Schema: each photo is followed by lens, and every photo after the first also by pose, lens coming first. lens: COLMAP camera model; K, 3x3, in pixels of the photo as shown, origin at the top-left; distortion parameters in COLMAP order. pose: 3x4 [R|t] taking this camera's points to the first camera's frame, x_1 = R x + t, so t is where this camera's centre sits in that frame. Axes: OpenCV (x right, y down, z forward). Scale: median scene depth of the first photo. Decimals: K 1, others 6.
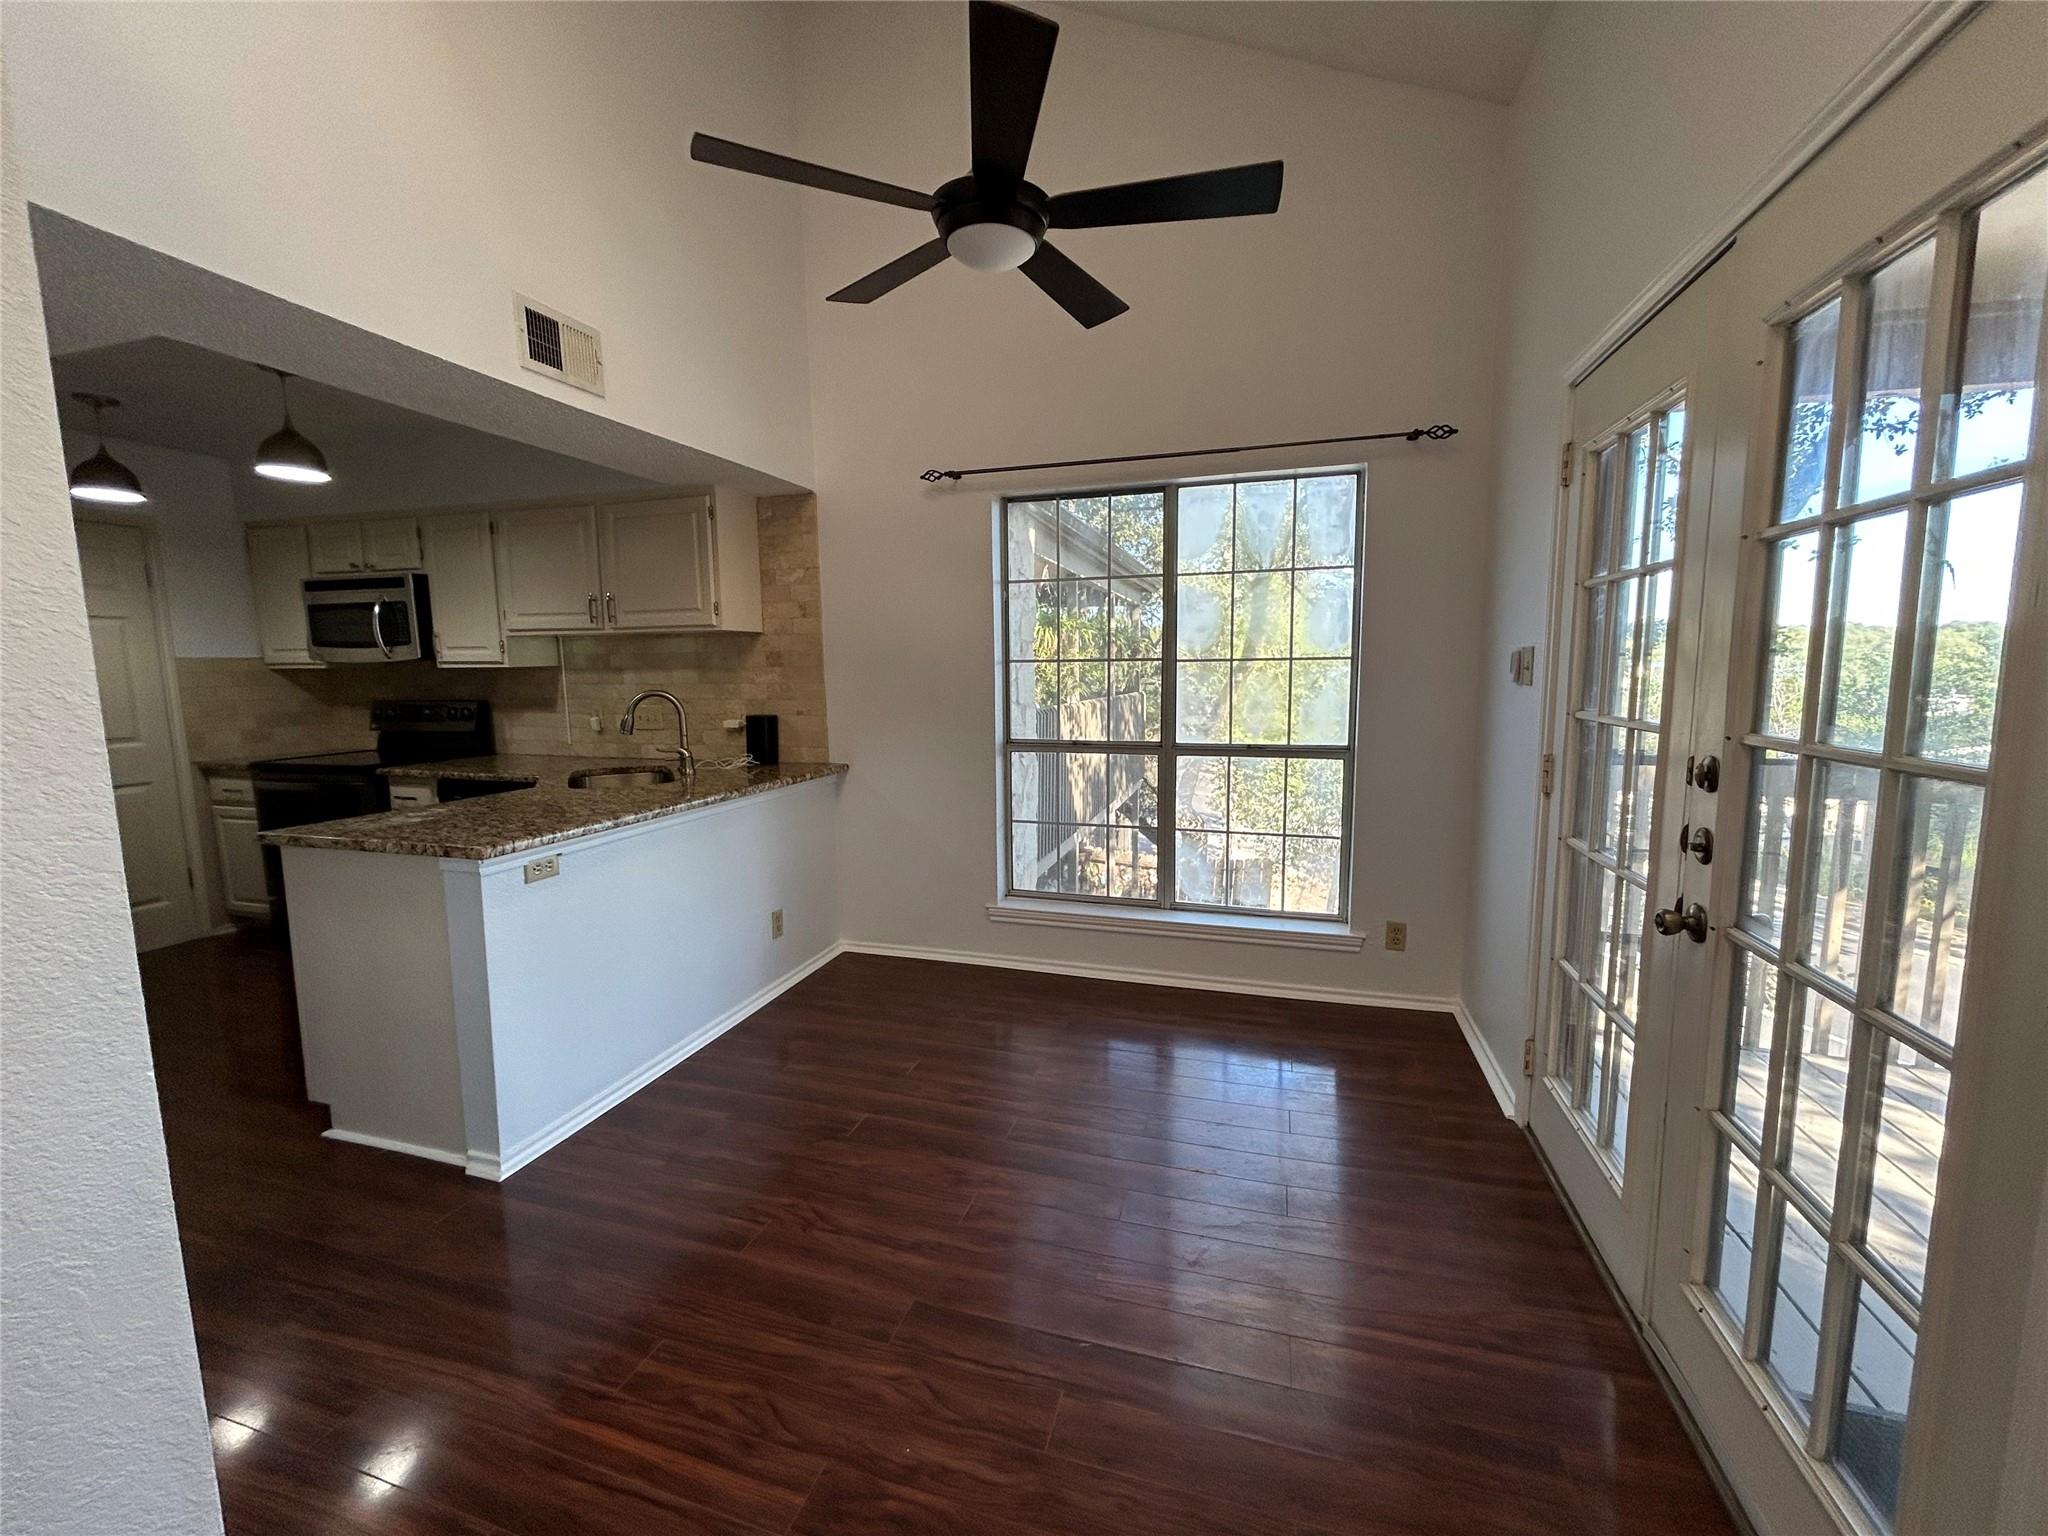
lens RADIAL K [[825.4, 0, 1026.3], [0, 825.4, 761.6], [0, 0, 1]] dist [-0.000384, 0.000367]
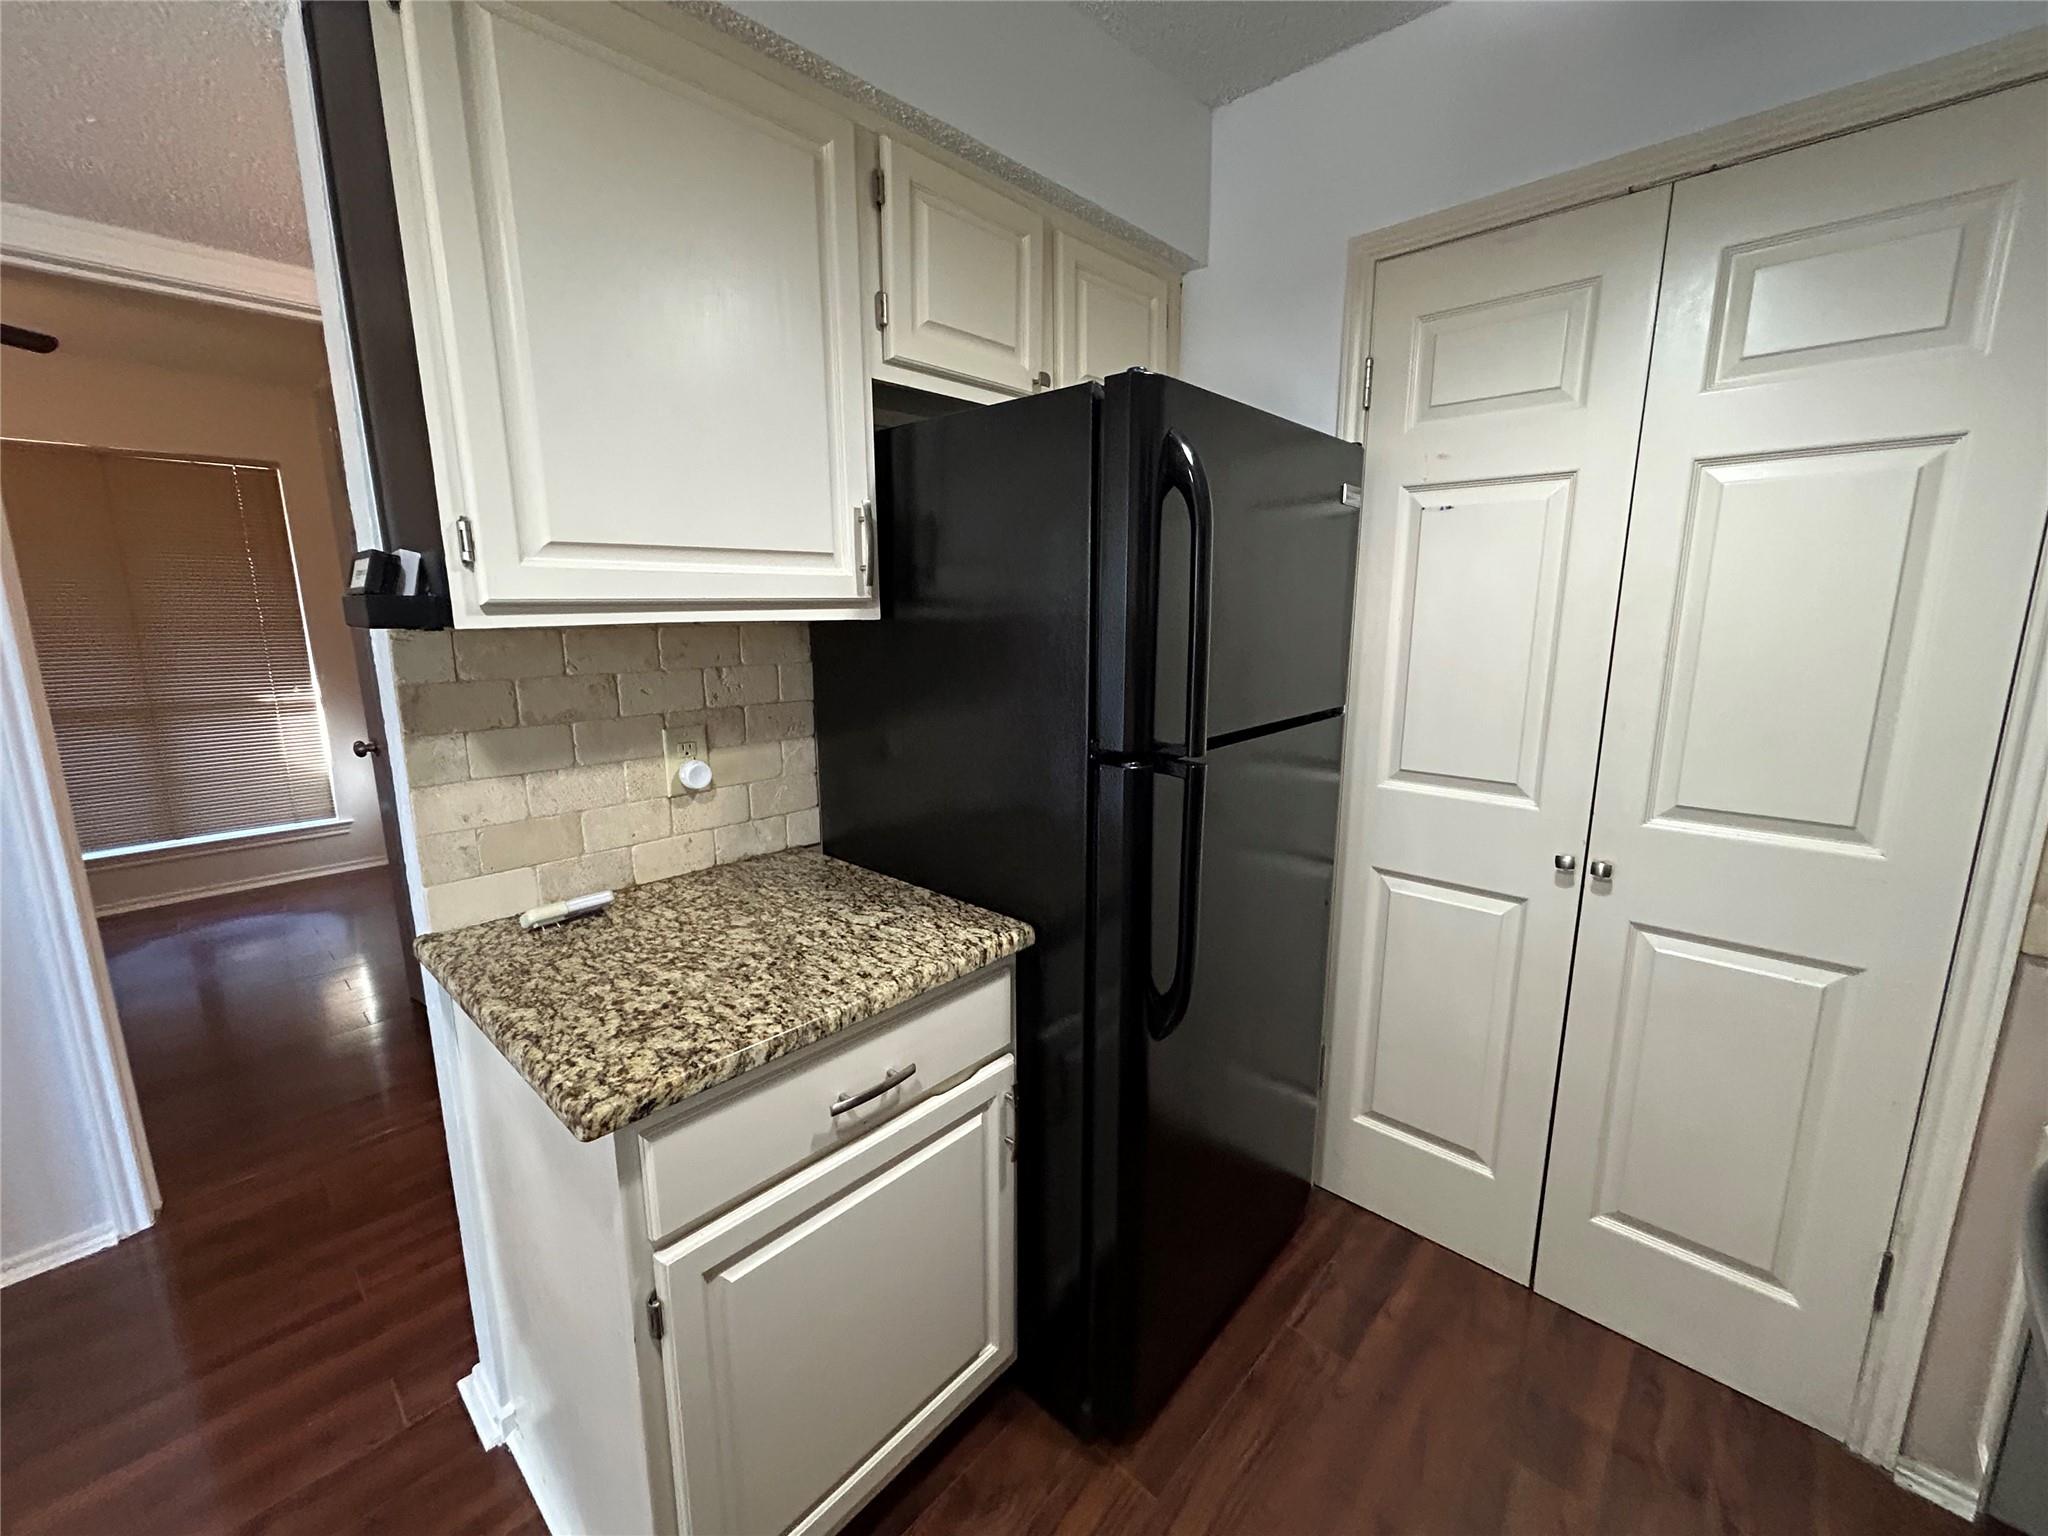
lens RADIAL K [[821.6, 0, 1024.3], [0, 821.6, 763.4], [0, 0, 1]] dist [0.001109, 0.000347]
pose [[-0.439471, 0.178545, -0.880334, -0.678605], [-0.097681, 0.964735, 0.244426, -0.101918], [0.892930, 0.193410, -0.406533, 0.859413]]
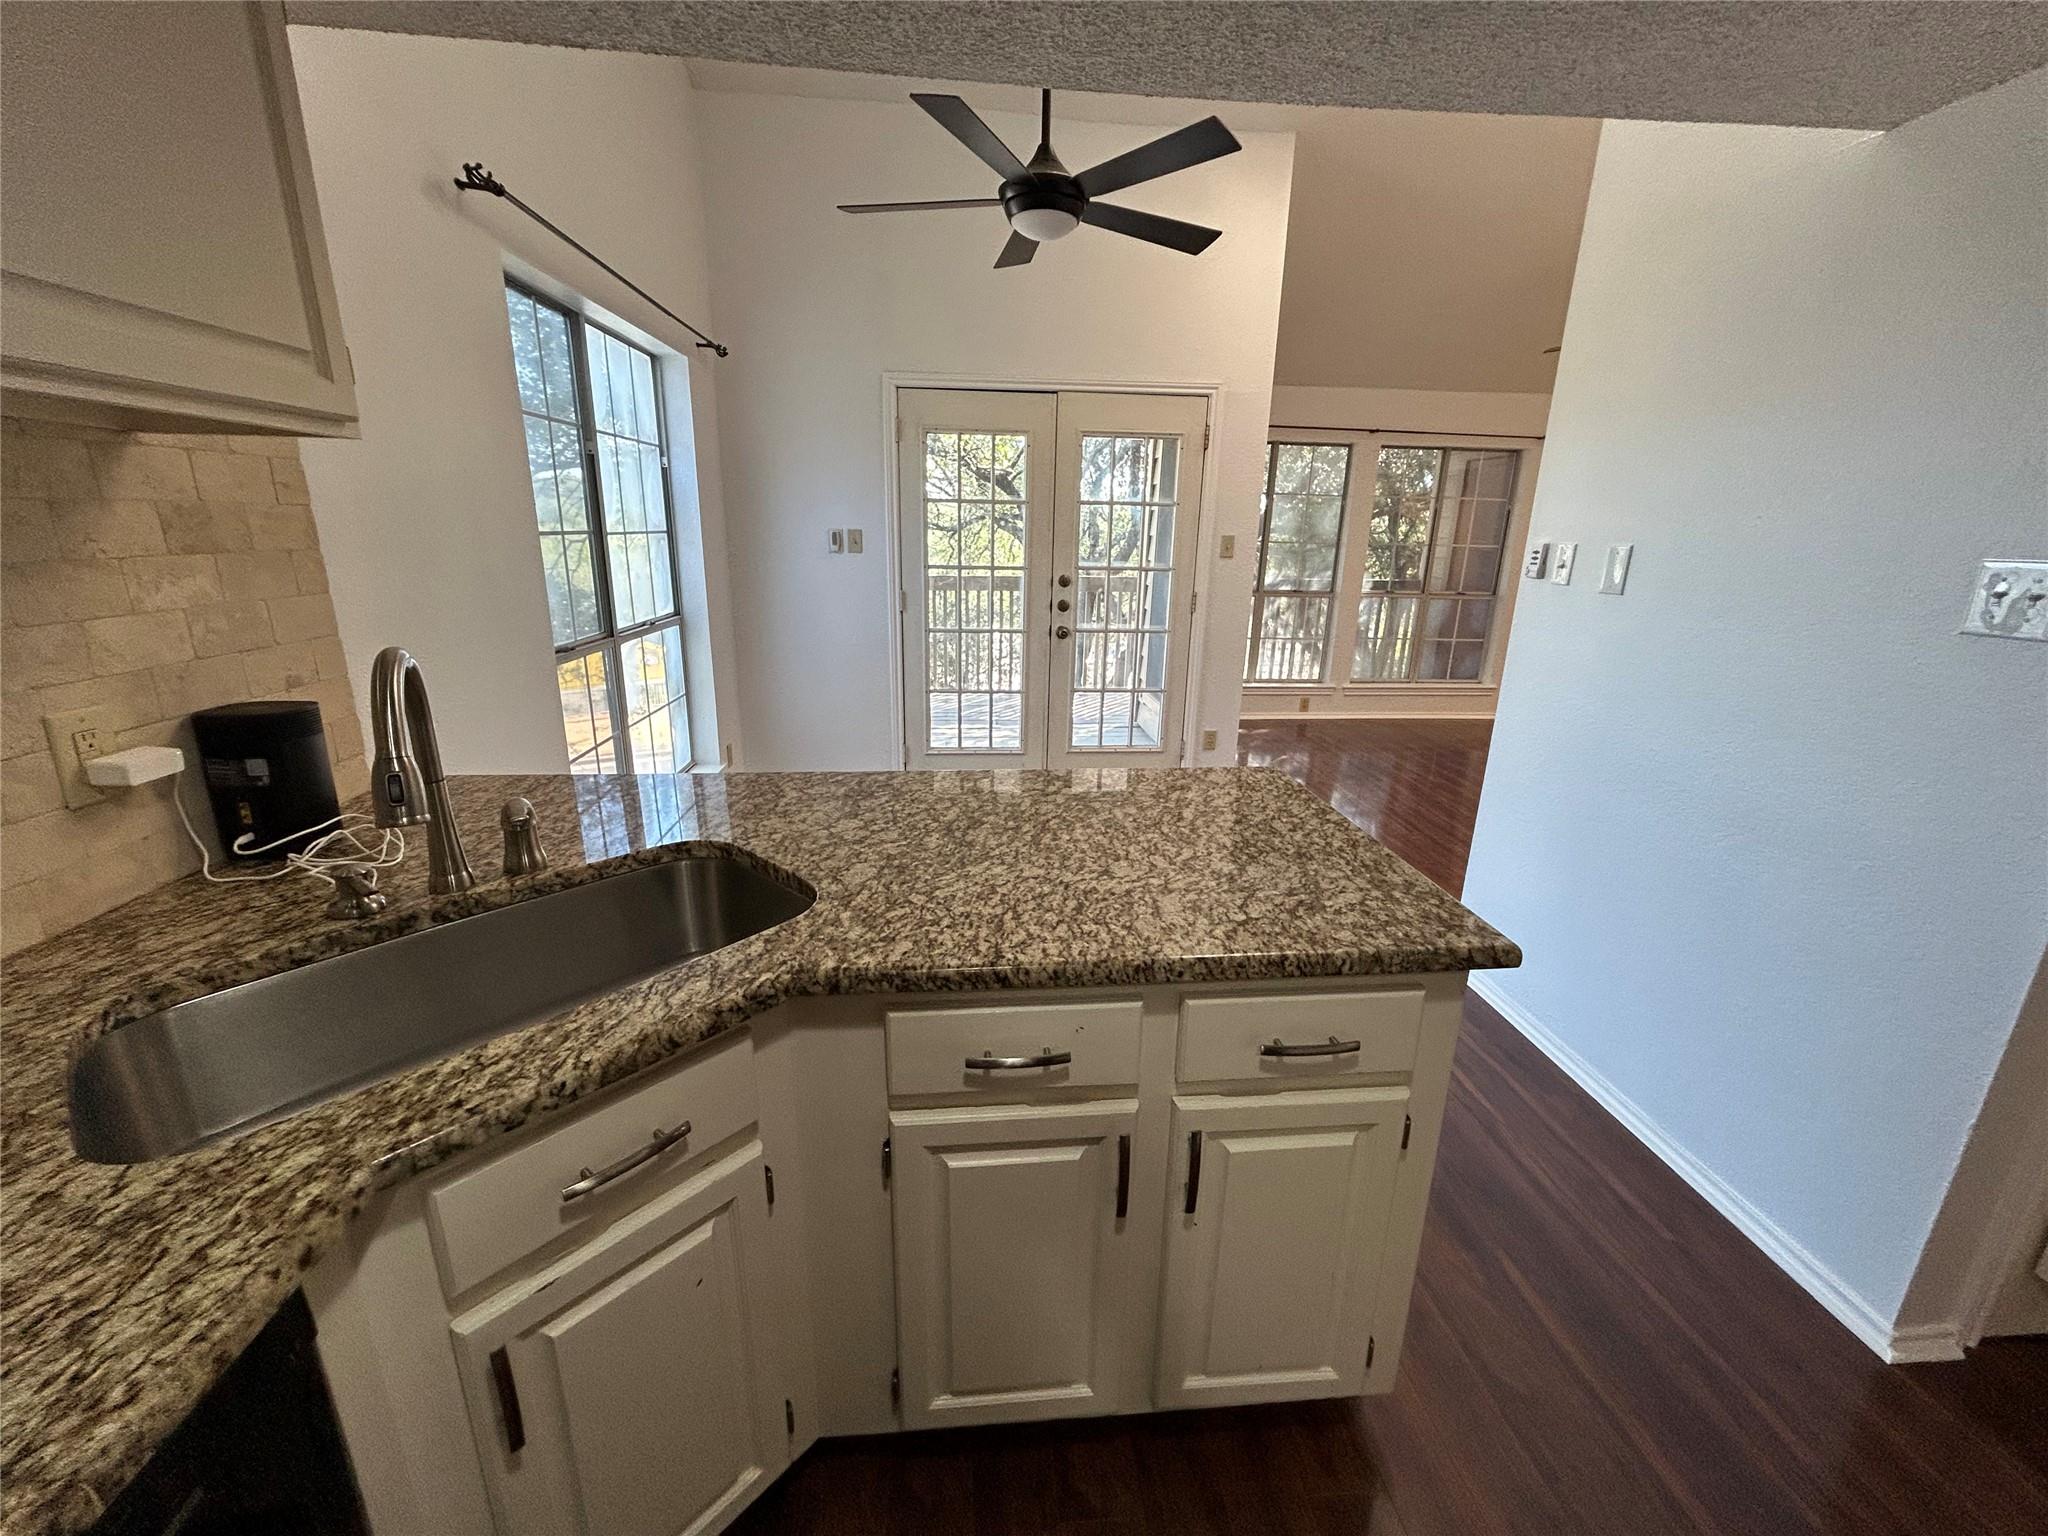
lens RADIAL K [[821.6, 0, 1024.3], [0, 821.6, 763.4], [0, 0, 1]] dist [0.001109, 0.000347]
pose [[-0.368845, -0.252833, 0.894443, -0.732817], [0.094448, 0.947118, 0.306671, -0.106745], [-0.924680, 0.197592, -0.325461, 0.833107]]
